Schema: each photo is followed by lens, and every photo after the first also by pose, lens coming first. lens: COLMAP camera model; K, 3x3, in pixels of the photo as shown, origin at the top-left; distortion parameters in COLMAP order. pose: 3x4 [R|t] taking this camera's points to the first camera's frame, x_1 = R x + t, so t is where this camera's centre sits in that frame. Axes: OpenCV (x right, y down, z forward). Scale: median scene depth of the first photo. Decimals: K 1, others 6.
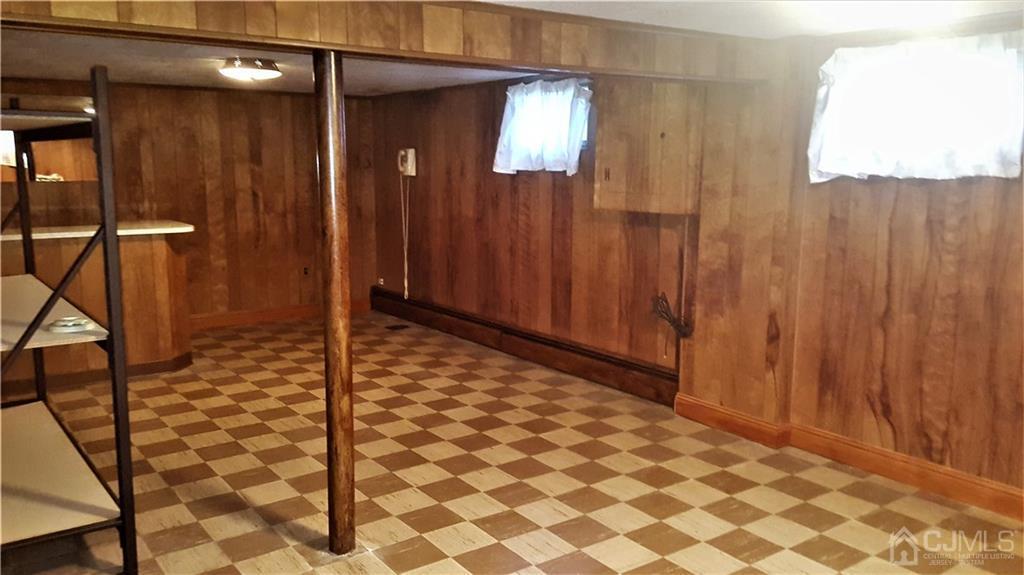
lens RADIAL K [[830.3, 0, 519.3], [0, 830.3, 287.3], [0, 0, 1]] dist [0.095652, -0.126315]
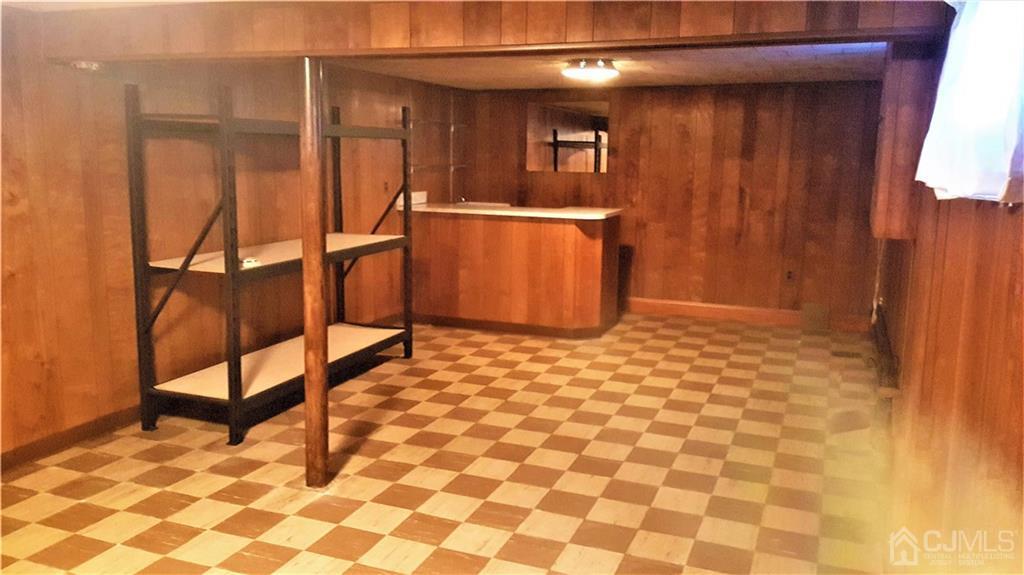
lens RADIAL K [[830.3, 0, 516.5], [0, 830.3, 283.8], [0, 0, 1]] dist [0.095652, -0.126315]
pose [[0.512538, 0.140999, -0.847009, 0.512585], [-0.142415, 0.986723, 0.078079, -0.054013], [0.846772, 0.080608, 0.525813, 0.348456]]
